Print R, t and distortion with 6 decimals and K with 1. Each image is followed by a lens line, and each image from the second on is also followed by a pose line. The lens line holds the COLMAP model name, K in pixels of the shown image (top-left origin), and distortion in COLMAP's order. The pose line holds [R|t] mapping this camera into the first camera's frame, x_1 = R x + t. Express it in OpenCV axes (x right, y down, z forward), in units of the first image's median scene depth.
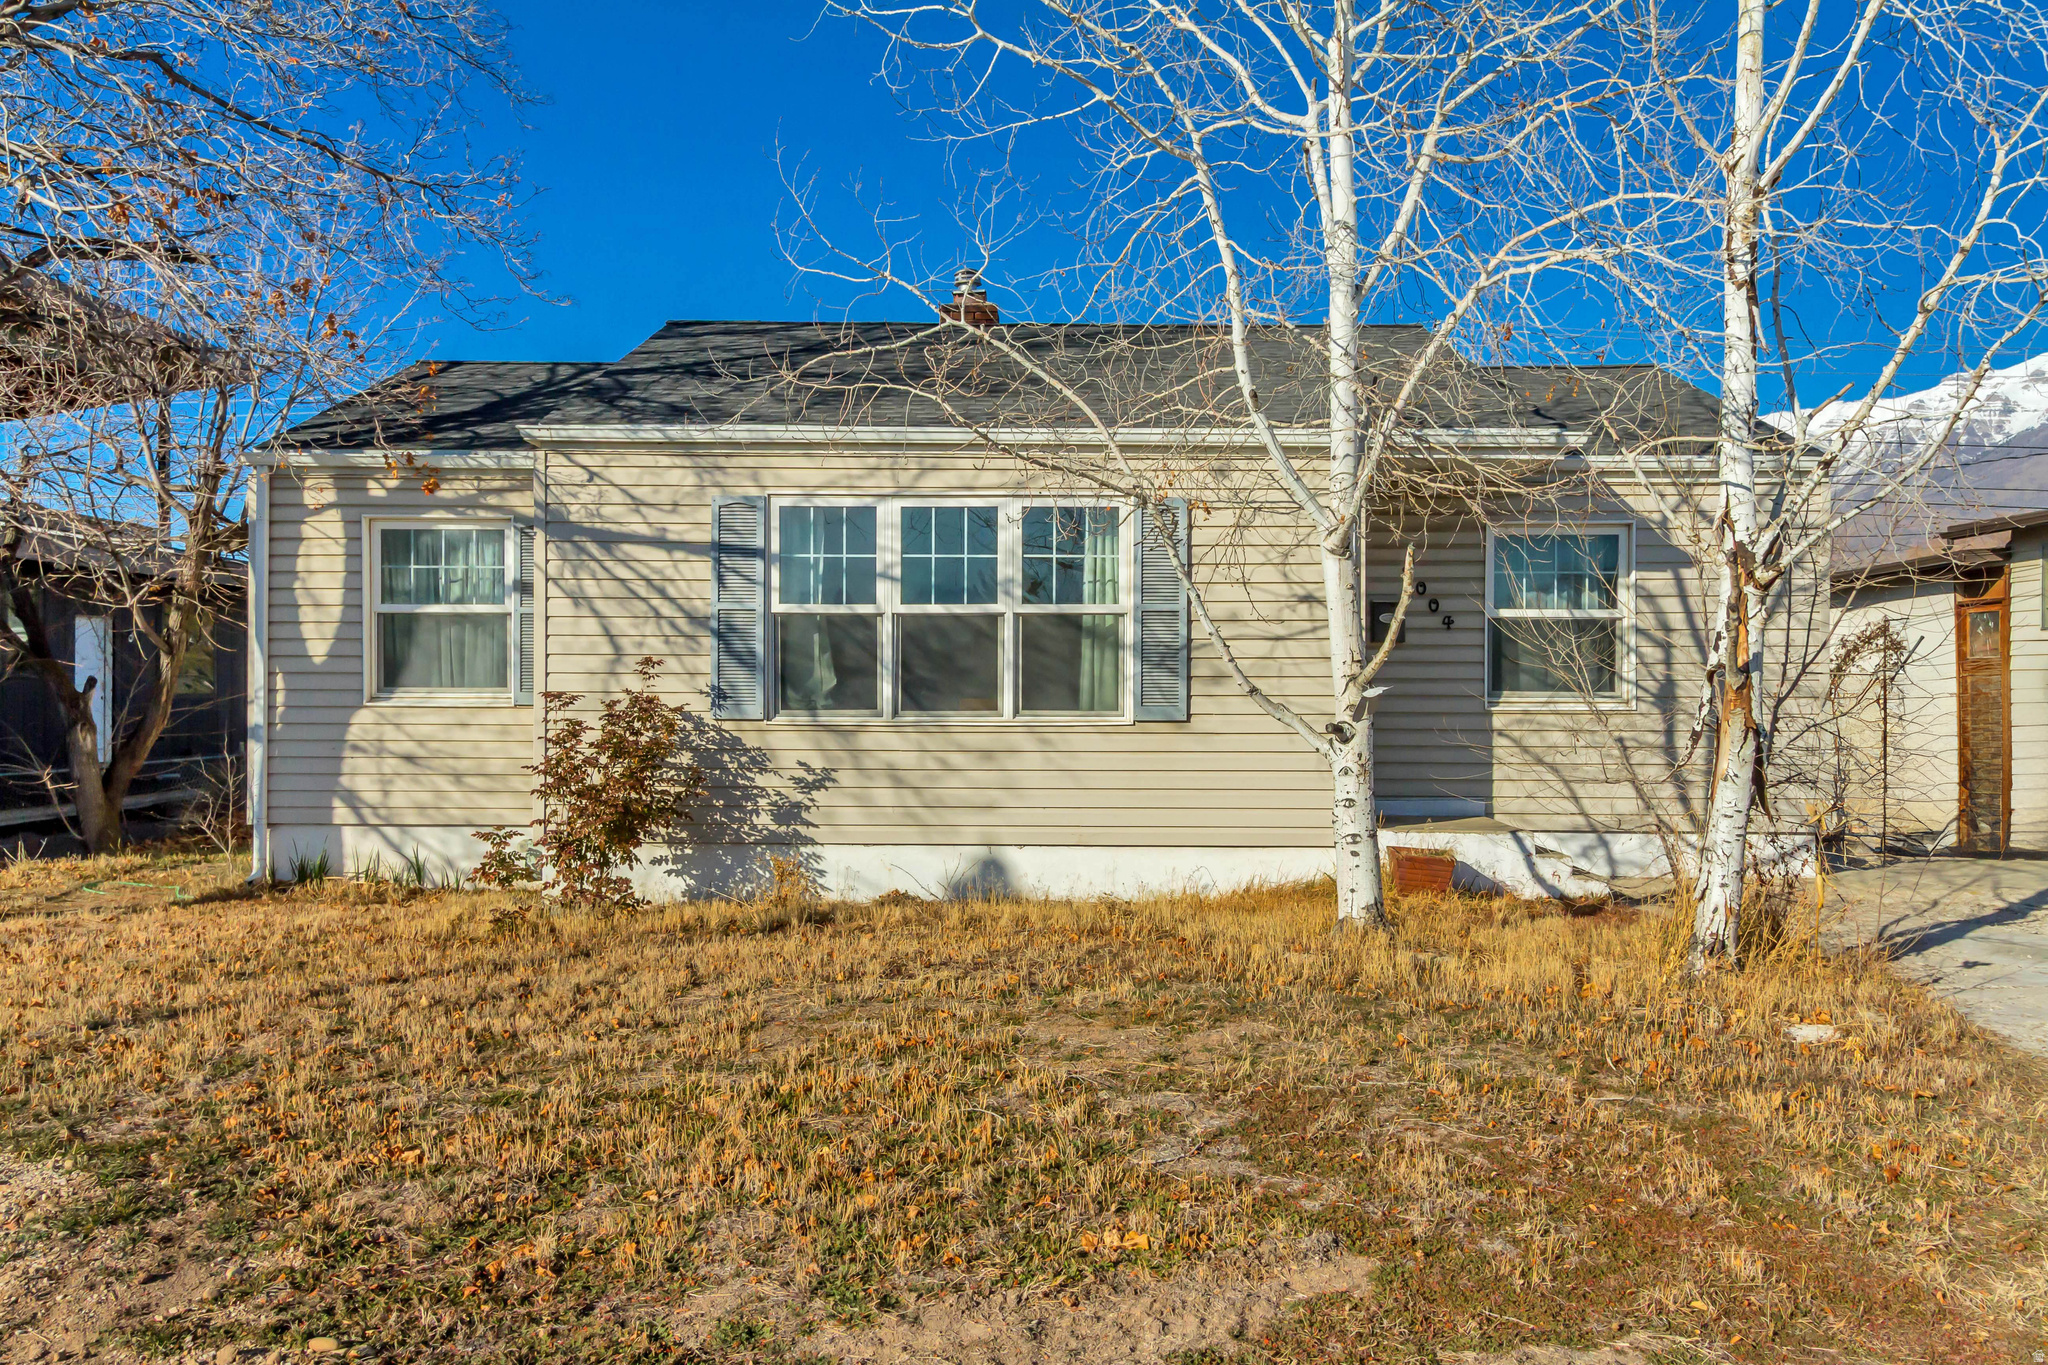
lens RADIAL K [[1567.0, 0, 1027.2], [0, 1567.0, 692.4], [0, 0, 1]] dist [0.013831, -0.009194]
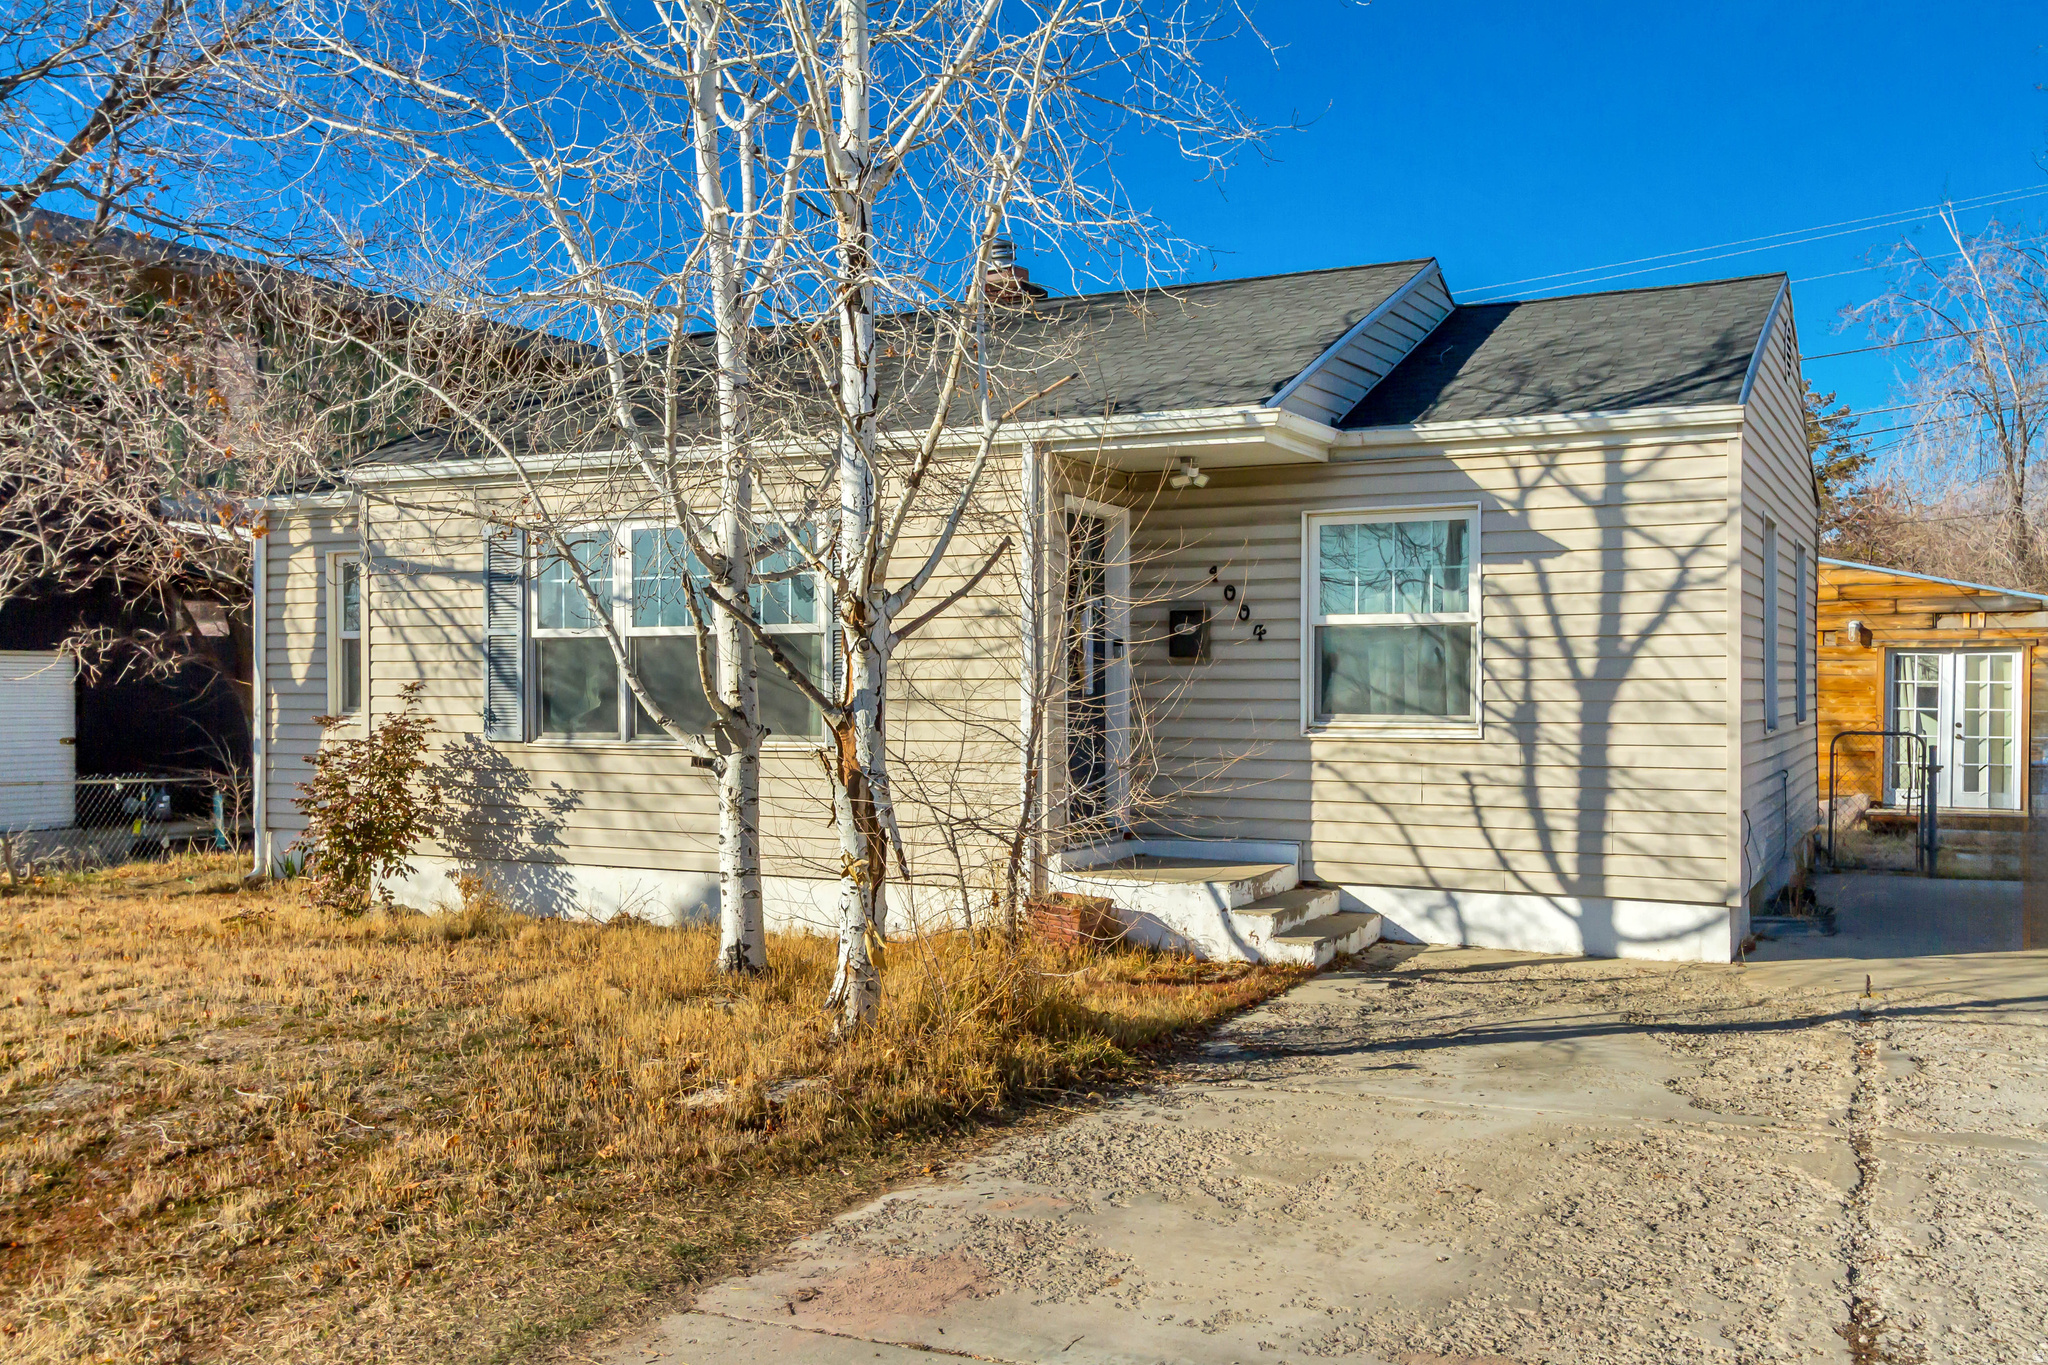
lens RADIAL K [[1904.5, 0, 1036.1], [0, 1904.5, 692.4], [0, 0, 1]] dist [0.000384, 0.000000]
pose [[0.889700, -0.001321, -0.456544, 0.697615], [0.002747, 0.999993, 0.002460, -0.016843], [0.456538, -0.003443, 0.889697, 0.037753]]
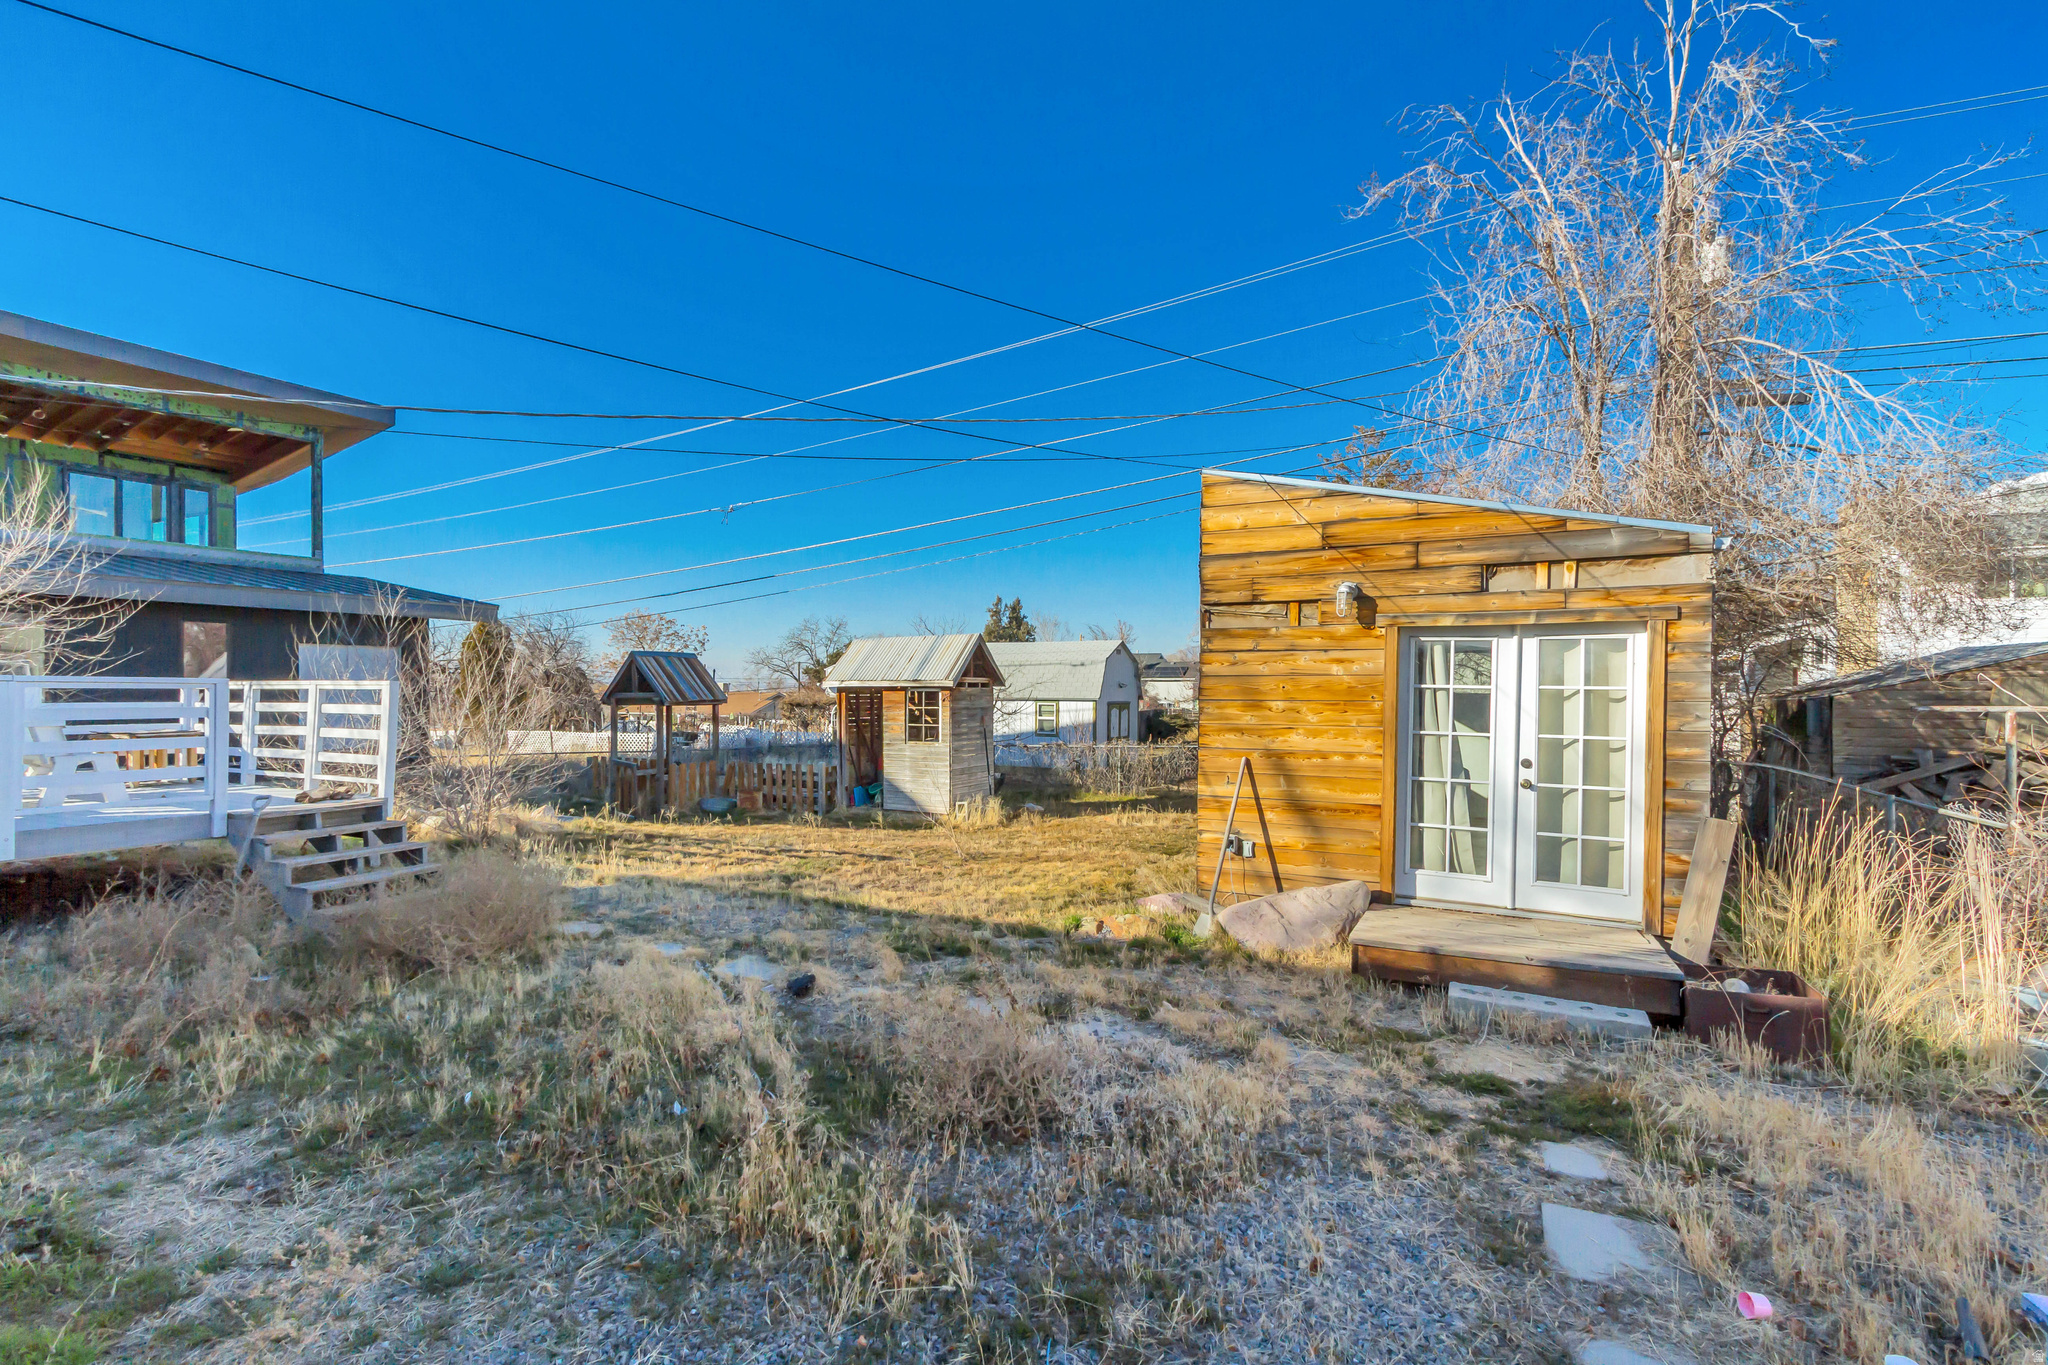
lens RADIAL K [[955.9, 0, 1023.2], [0, 955.9, 689.5], [0, 0, 1]] dist [0.002770, 0.000007]
pose [[0.883096, 0.002755, -0.469184, 0.652894], [-0.000526, 0.999988, 0.004882, -0.020952], [0.469192, -0.004064, 0.883087, 1.488247]]
